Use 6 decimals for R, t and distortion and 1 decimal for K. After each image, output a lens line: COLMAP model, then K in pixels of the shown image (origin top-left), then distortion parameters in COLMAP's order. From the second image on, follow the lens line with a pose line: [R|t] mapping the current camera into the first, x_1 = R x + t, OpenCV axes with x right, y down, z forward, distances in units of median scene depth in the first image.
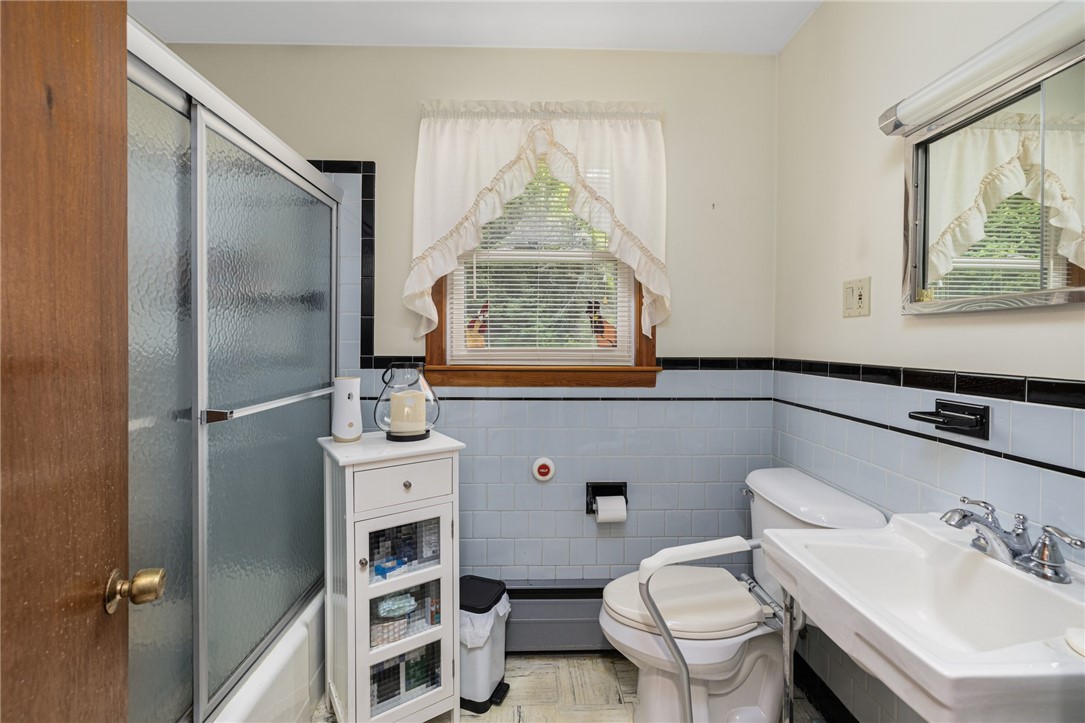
lens RADIAL K [[467.5, 0, 536.5], [0, 467.5, 347.9], [0, 0, 1]] dist [0.000624, -0.000111]
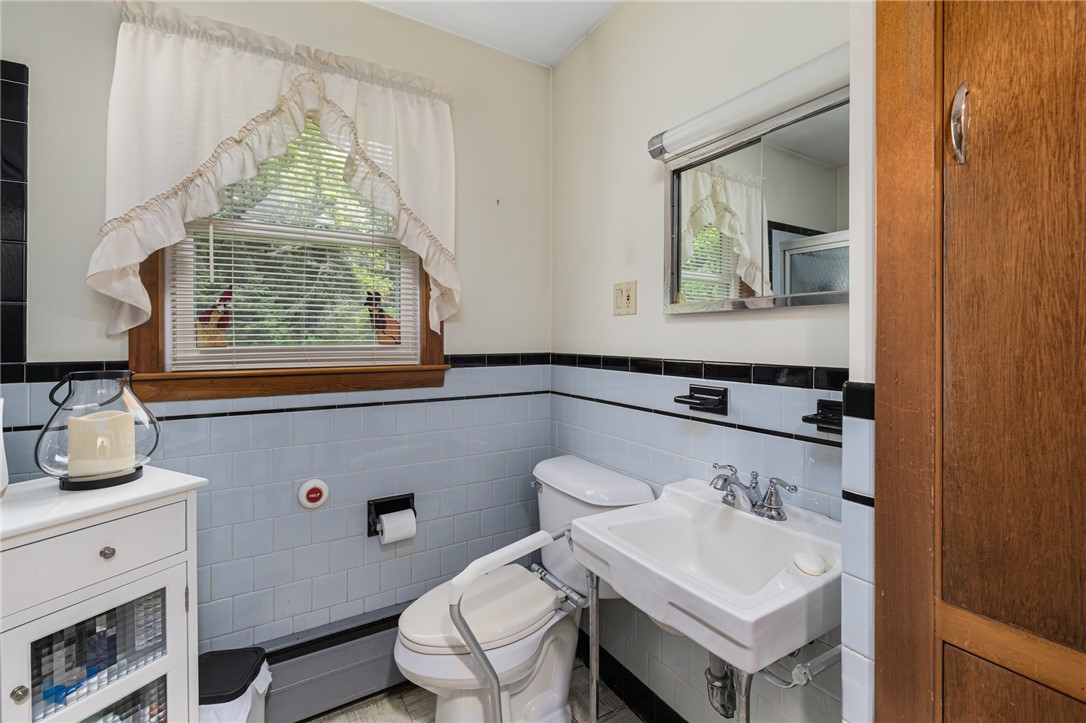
lens RADIAL K [[479.5, 0, 534.7], [0, 479.5, 341.0], [0, 0, 1]] dist [-0.000613, 0.000840]
pose [[0.871071, -0.008490, 0.491084, -0.063870], [0.012001, 0.999920, -0.003999, -0.001406], [-0.491011, 0.009377, 0.871103, 0.076942]]
